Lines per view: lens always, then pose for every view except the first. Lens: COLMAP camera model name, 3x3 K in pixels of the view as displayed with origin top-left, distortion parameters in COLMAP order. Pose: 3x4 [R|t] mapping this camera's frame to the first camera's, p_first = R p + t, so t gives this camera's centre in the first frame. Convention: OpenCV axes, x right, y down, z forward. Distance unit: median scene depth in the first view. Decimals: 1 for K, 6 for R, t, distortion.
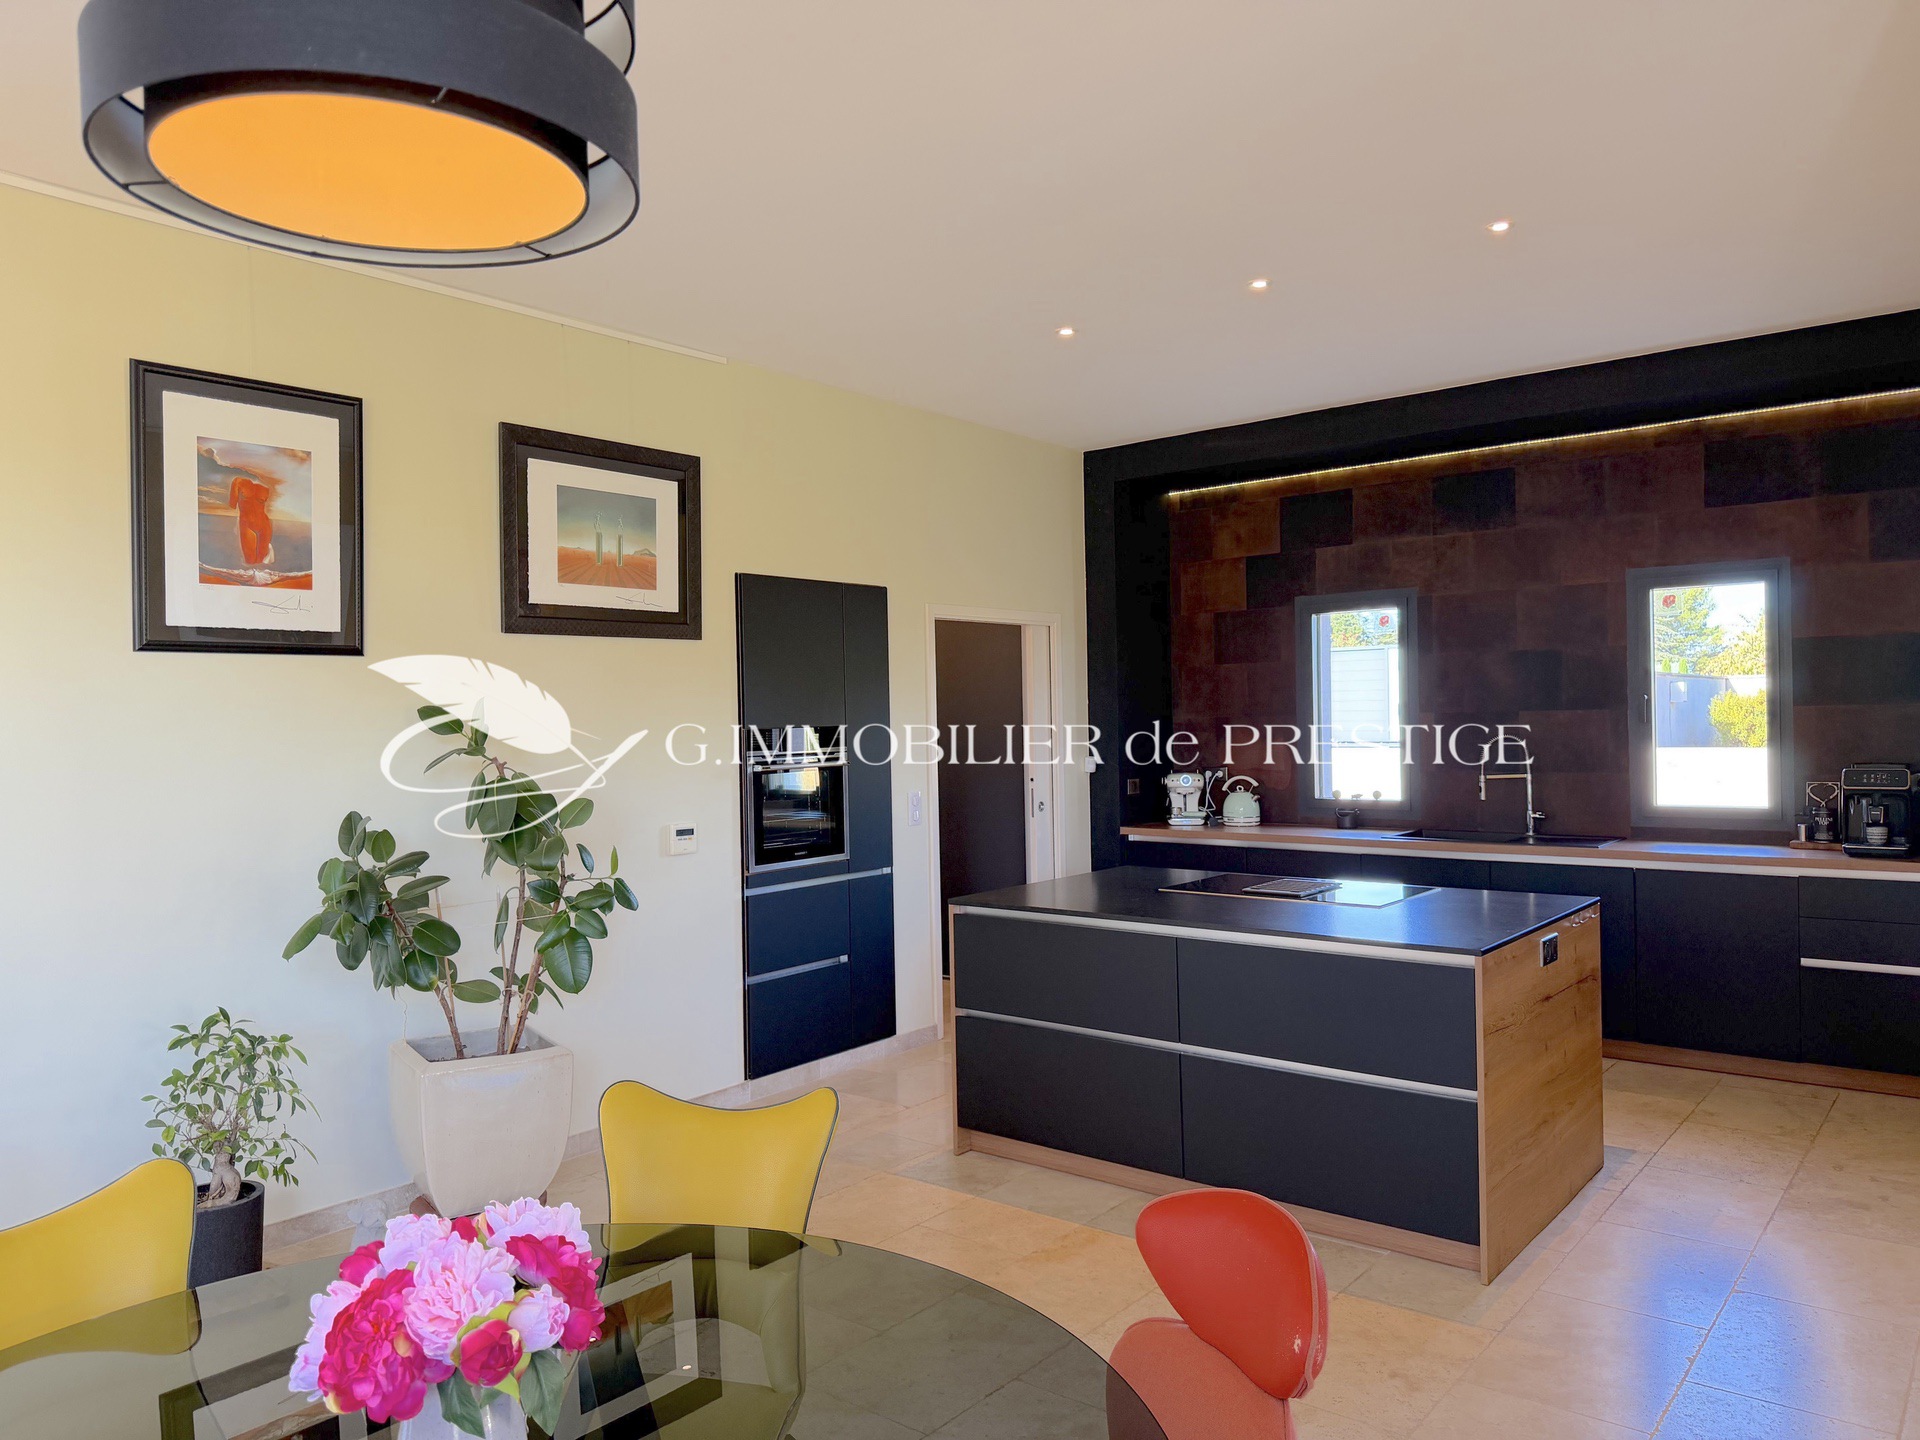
lens RADIAL K [[1338.9, 0, 968.4], [0, 1338.9, 711.8], [0, 0, 1]] dist [0.114918, -0.169440]
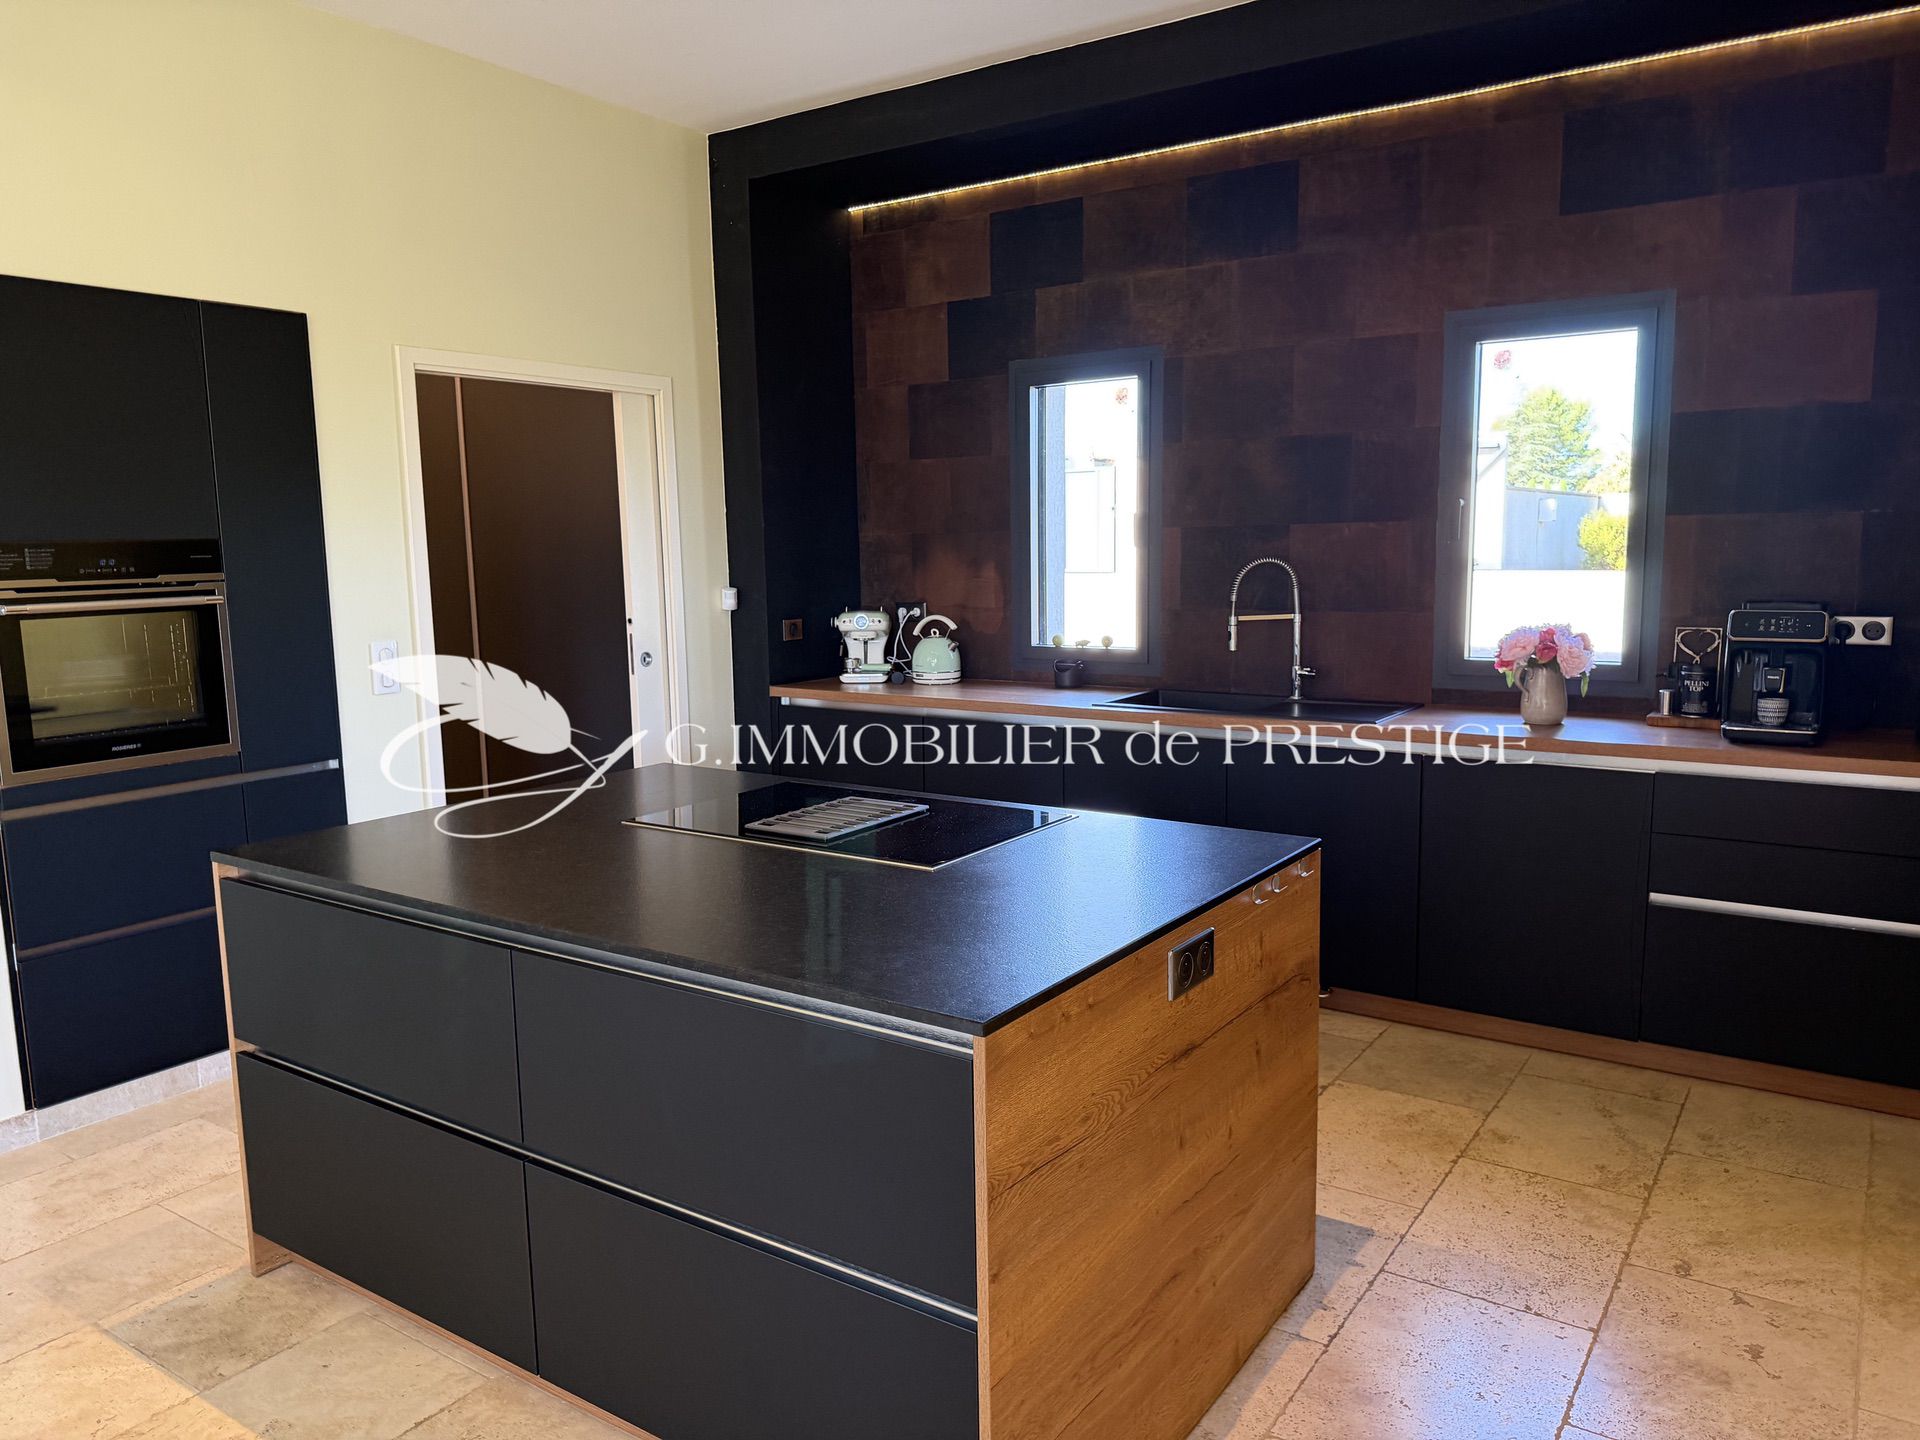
lens RADIAL K [[1362.9, 0, 981.7], [0, 1362.9, 709.8], [0, 0, 1]] dist [0.093047, -0.116533]
pose [[0.996031, -0.006407, 0.088778, 0.176382], [-0.004954, 0.991869, 0.127166, 0.005221], [-0.088871, -0.127101, 0.987901, 0.291443]]
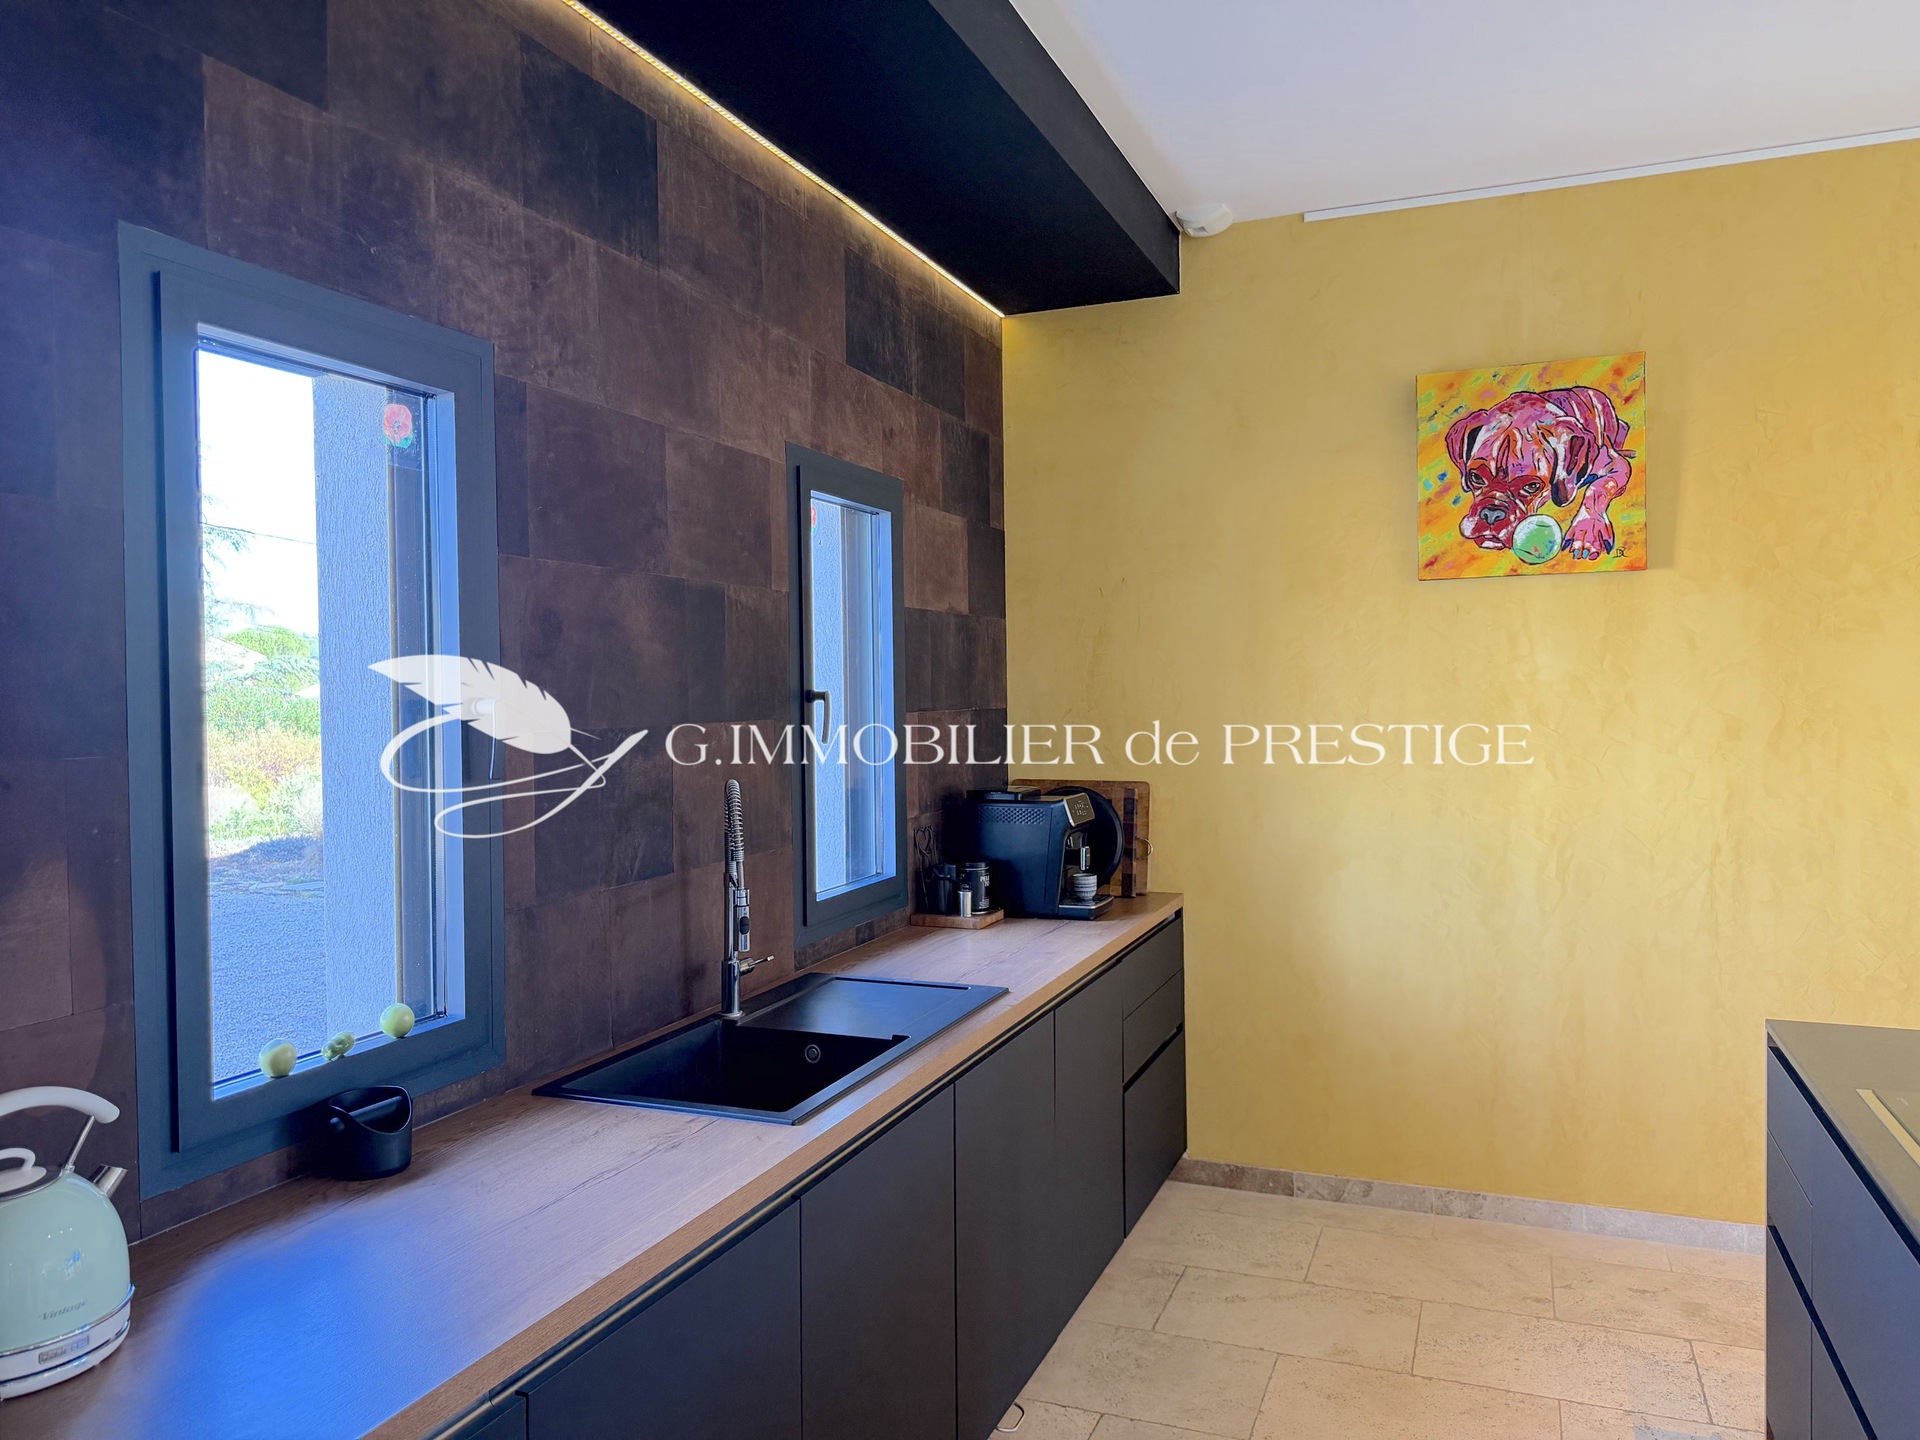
lens RADIAL K [[1362.9, 0, 981.7], [0, 1362.9, 709.8], [0, 0, 1]] dist [0.093047, -0.116533]
pose [[-0.298648, 0.008202, 0.954328, -0.017015], [0.012729, 0.999908, -0.004611, -0.001906], [-0.954278, 0.010771, -0.298725, 1.004112]]
